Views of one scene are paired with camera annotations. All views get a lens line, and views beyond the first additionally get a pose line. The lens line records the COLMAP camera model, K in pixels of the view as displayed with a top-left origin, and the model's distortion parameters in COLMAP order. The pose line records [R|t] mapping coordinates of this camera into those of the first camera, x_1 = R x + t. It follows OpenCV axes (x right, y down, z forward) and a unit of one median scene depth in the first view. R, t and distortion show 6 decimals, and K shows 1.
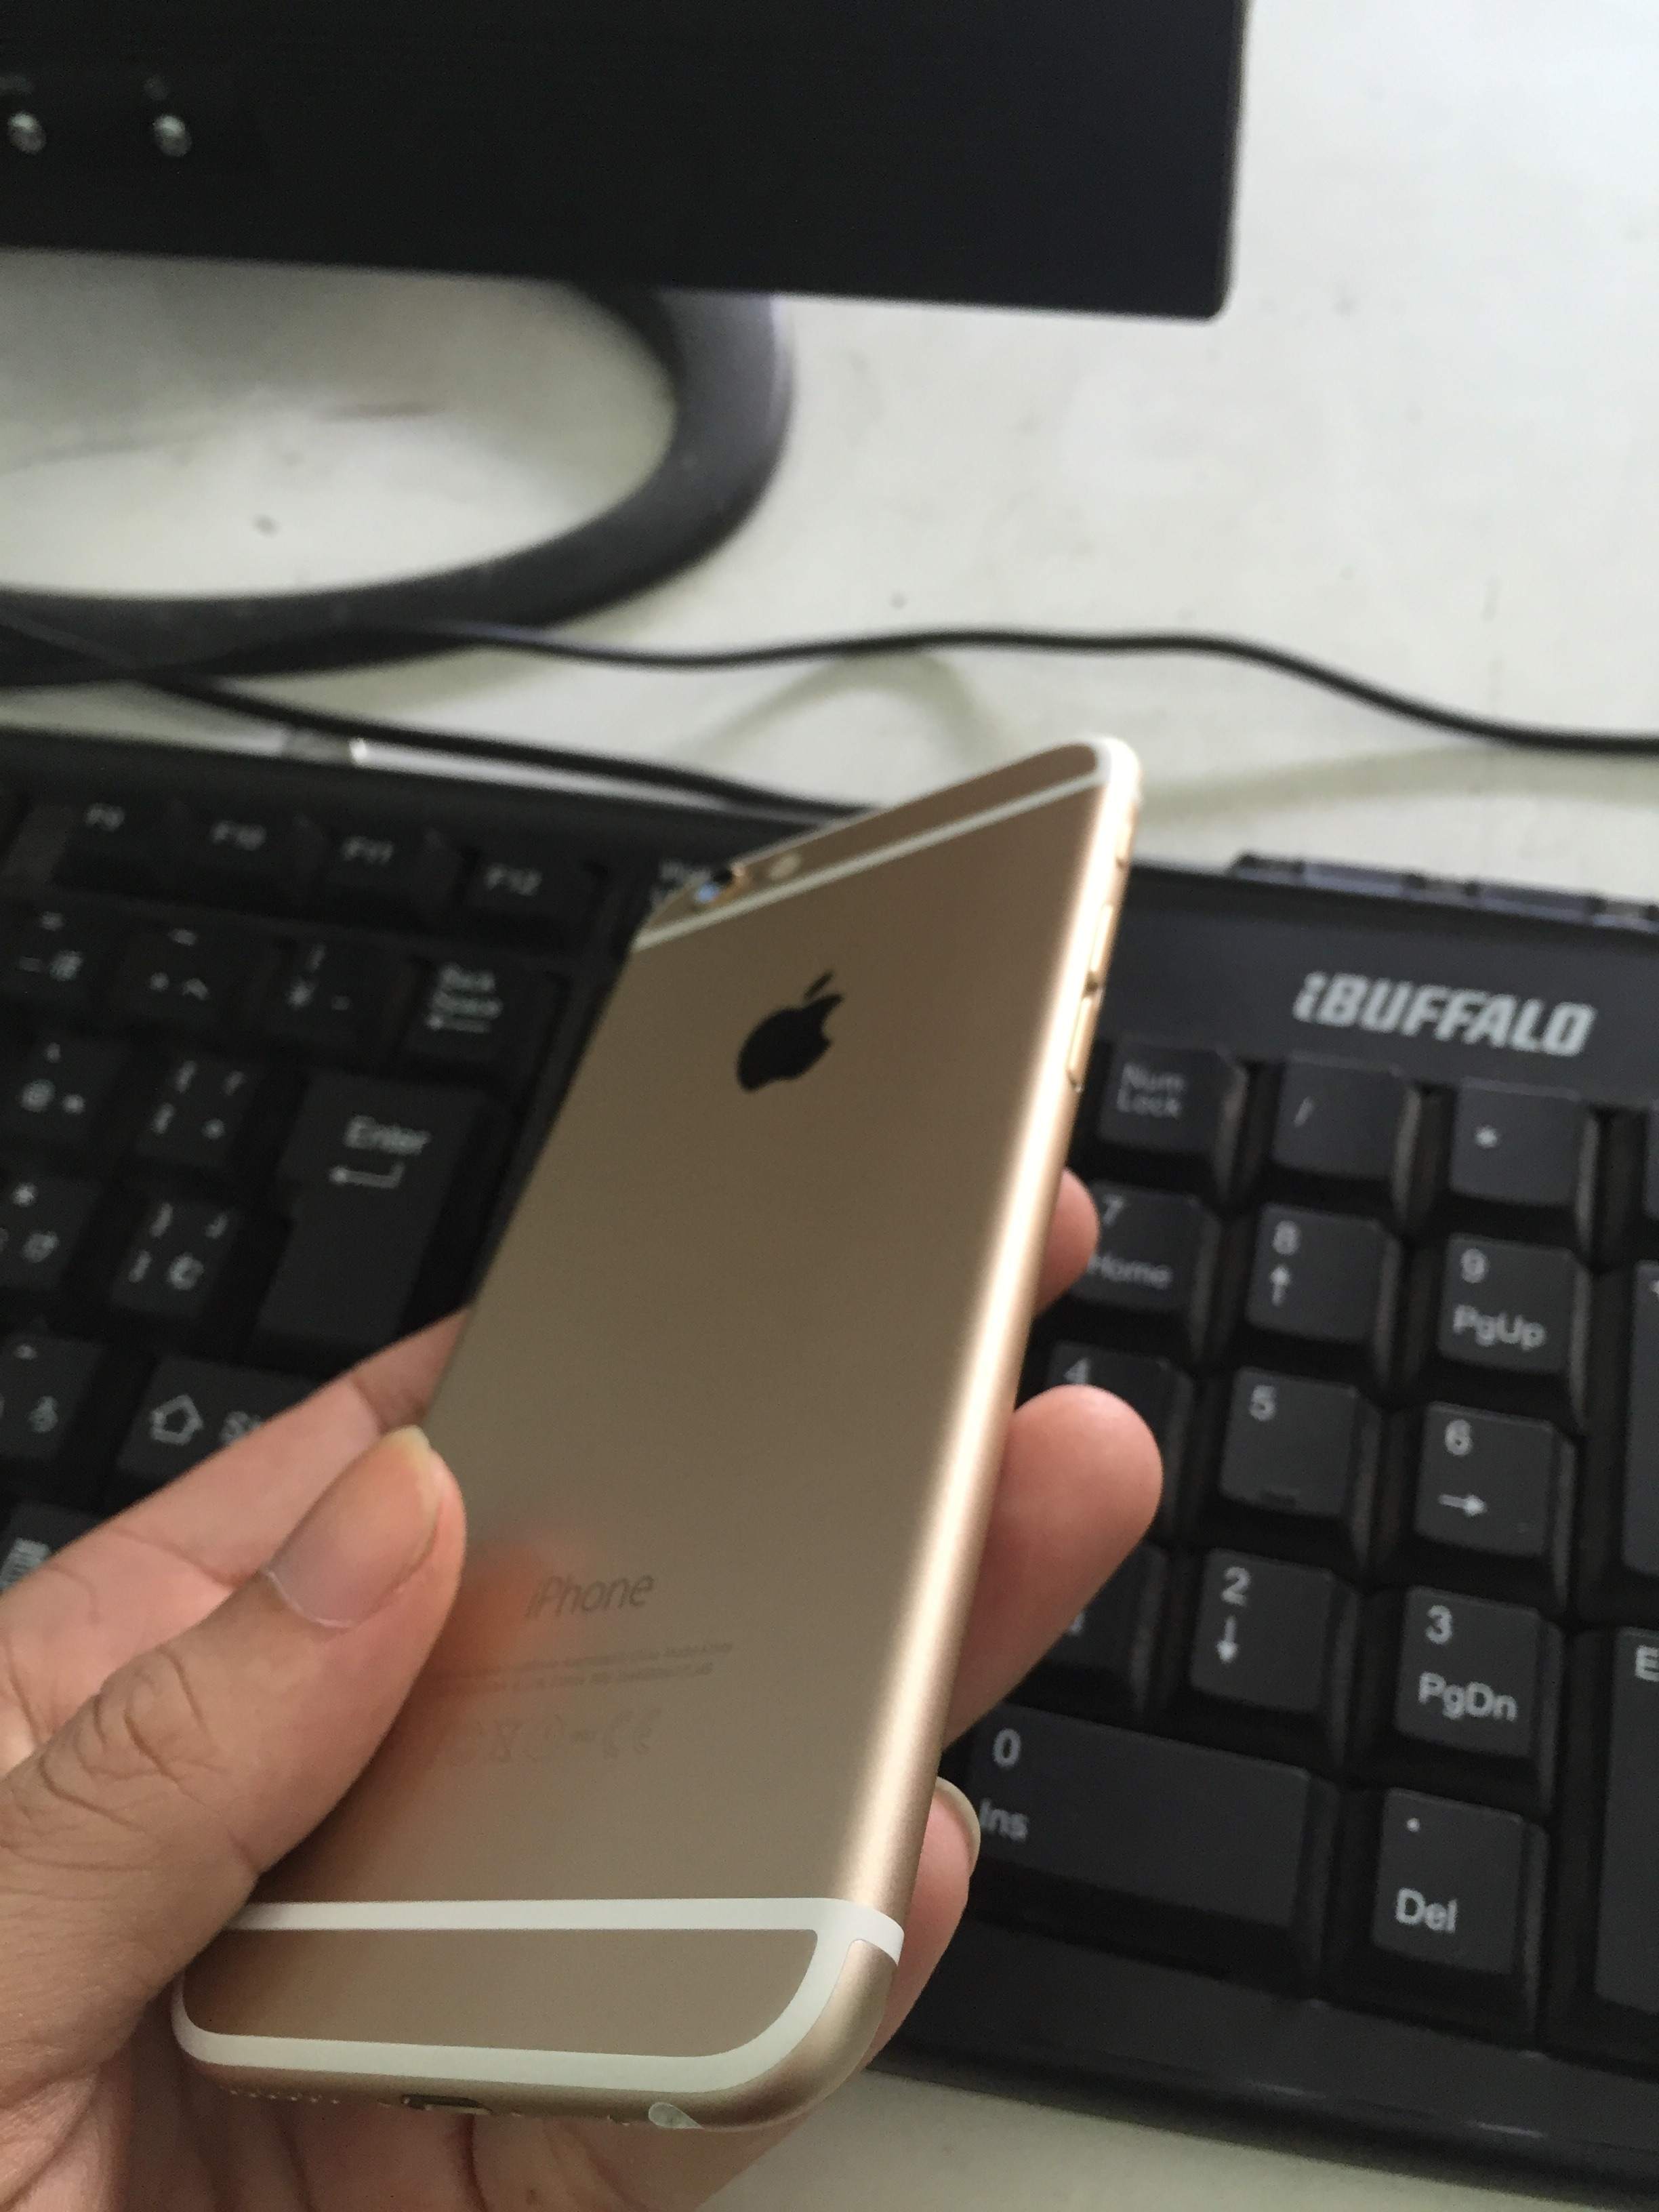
lens RADIAL K [[1903.3, 0, 829.5], [0, 1903.3, 1106.0], [0, 0, 1]] dist [0.098448, -0.174583]
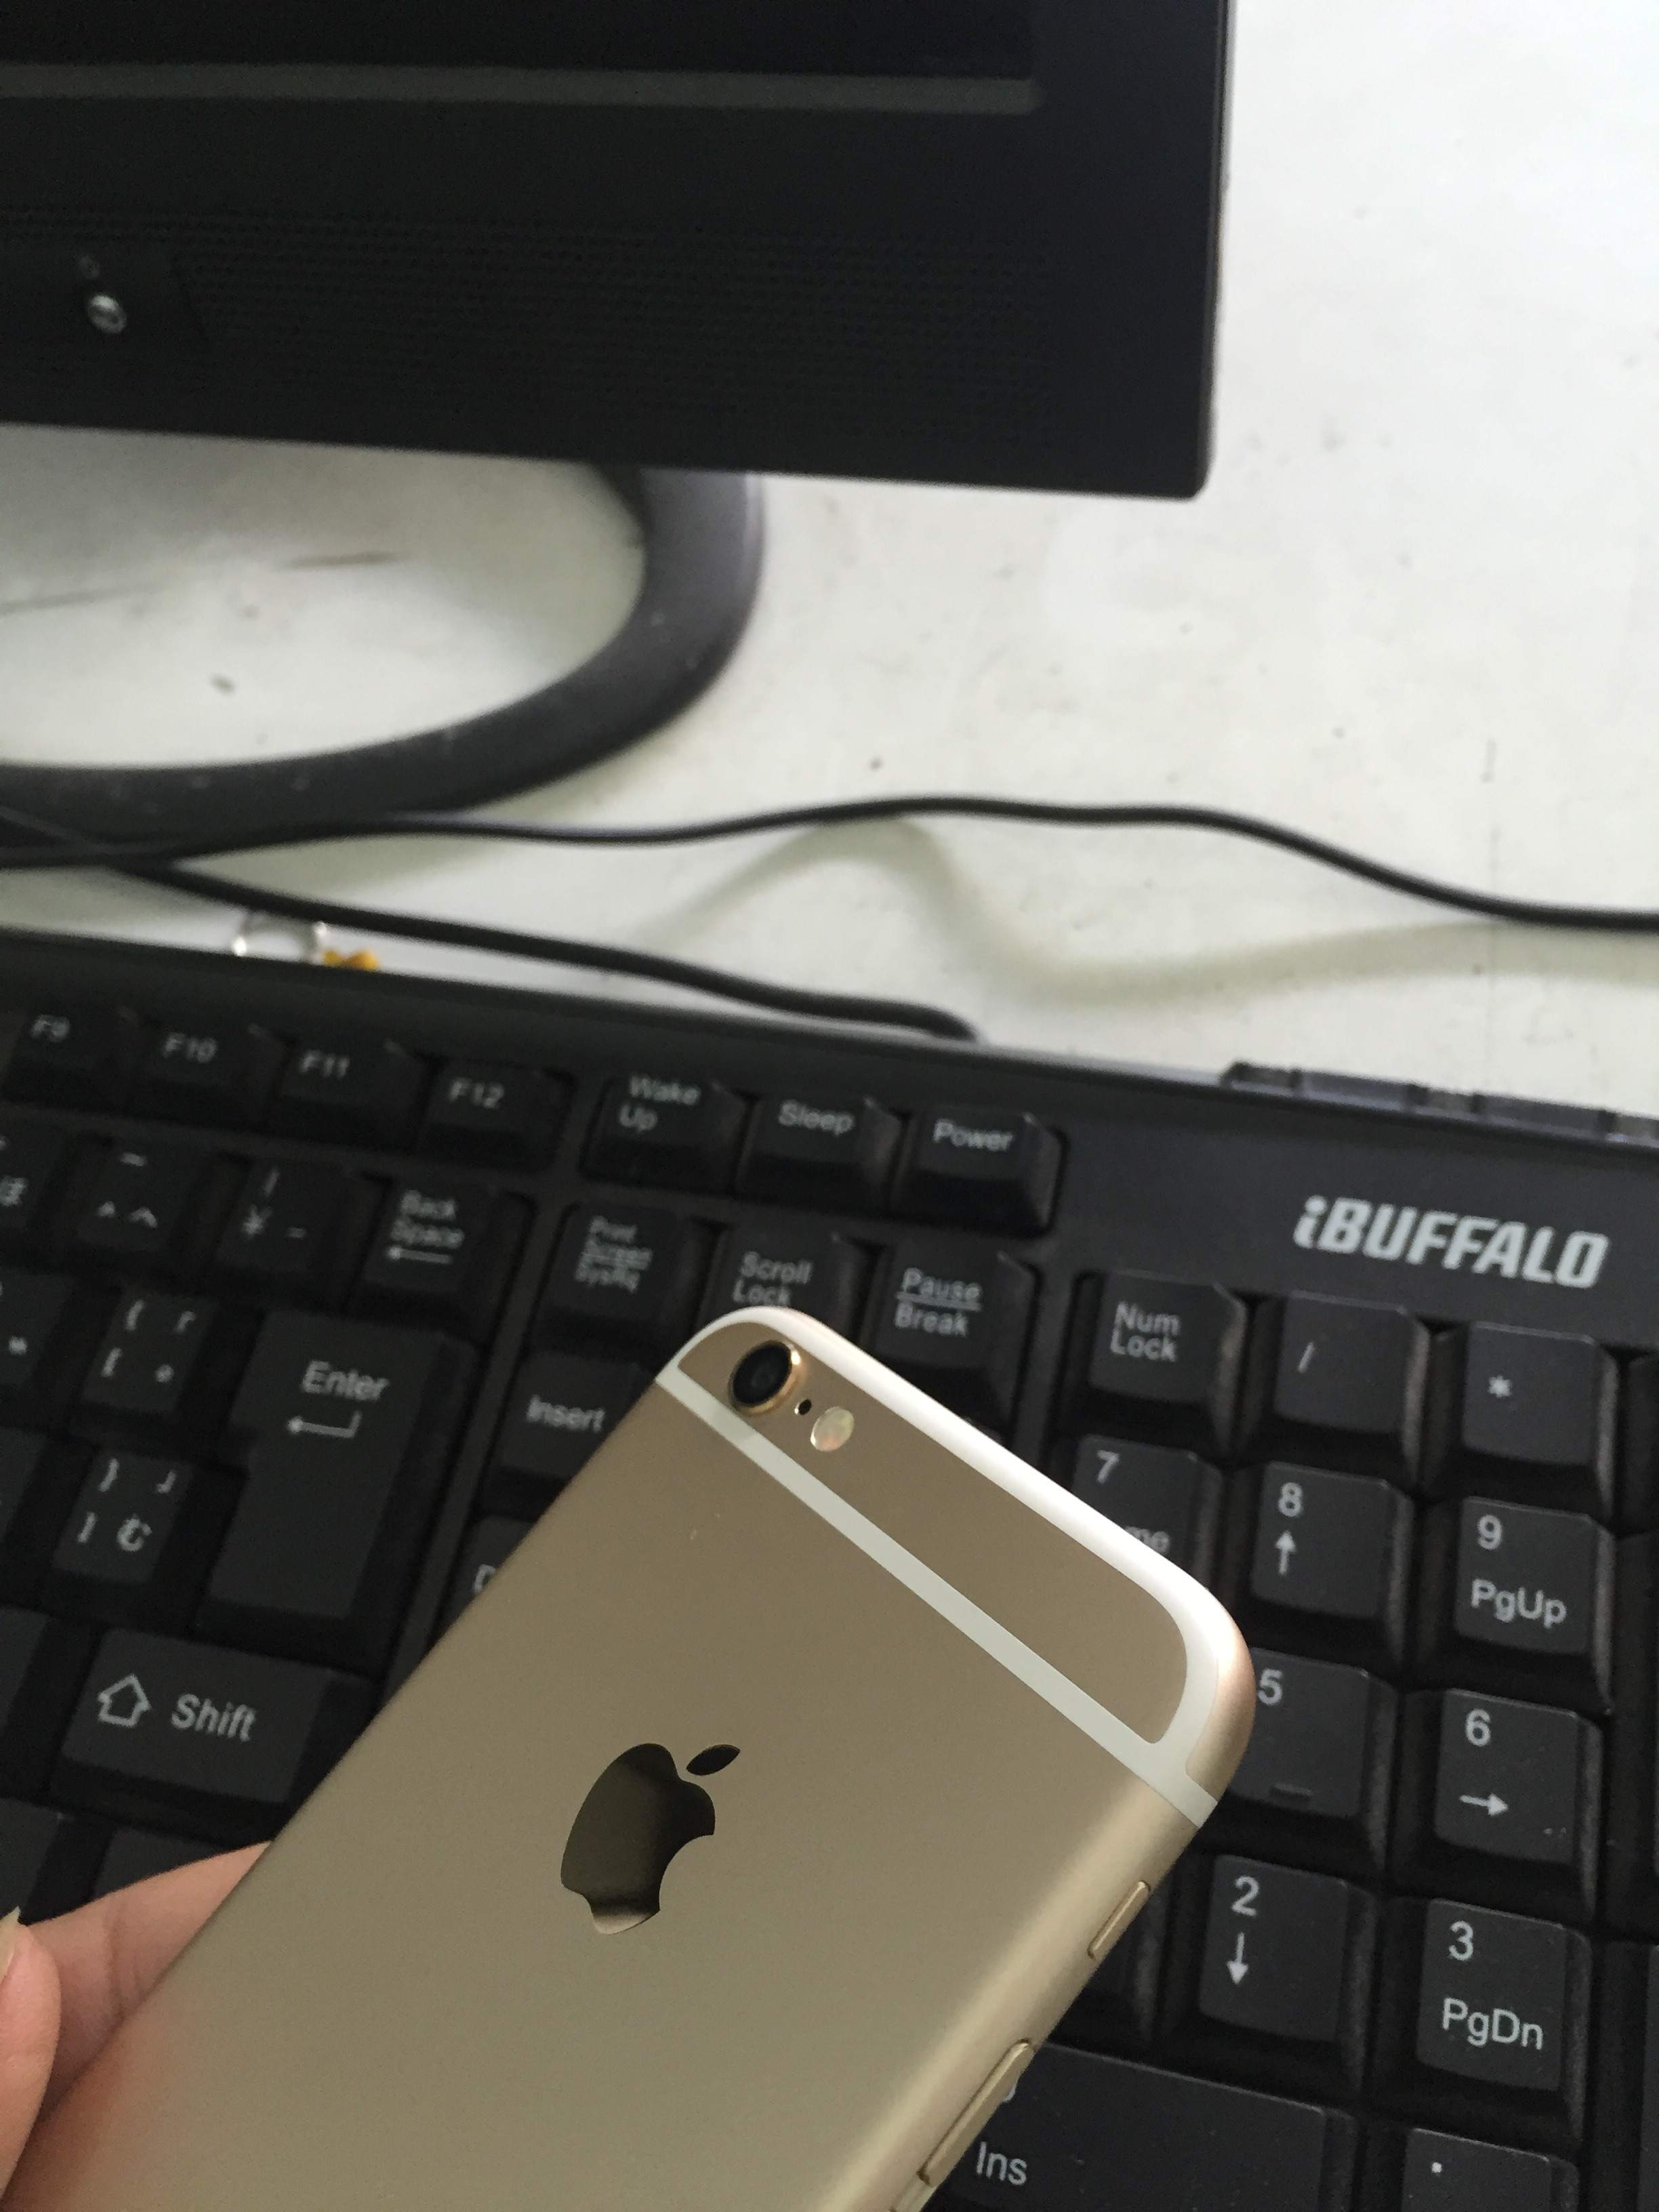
lens RADIAL K [[1903.3, 0, 829.5], [0, 1903.3, 1106.0], [0, 0, 1]] dist [0.098448, -0.174583]
pose [[0.999825, -0.018689, -0.000816, 0.013586], [0.018685, 0.999814, -0.004745, -0.114076], [0.000904, 0.004729, 0.999988, 0.046267]]
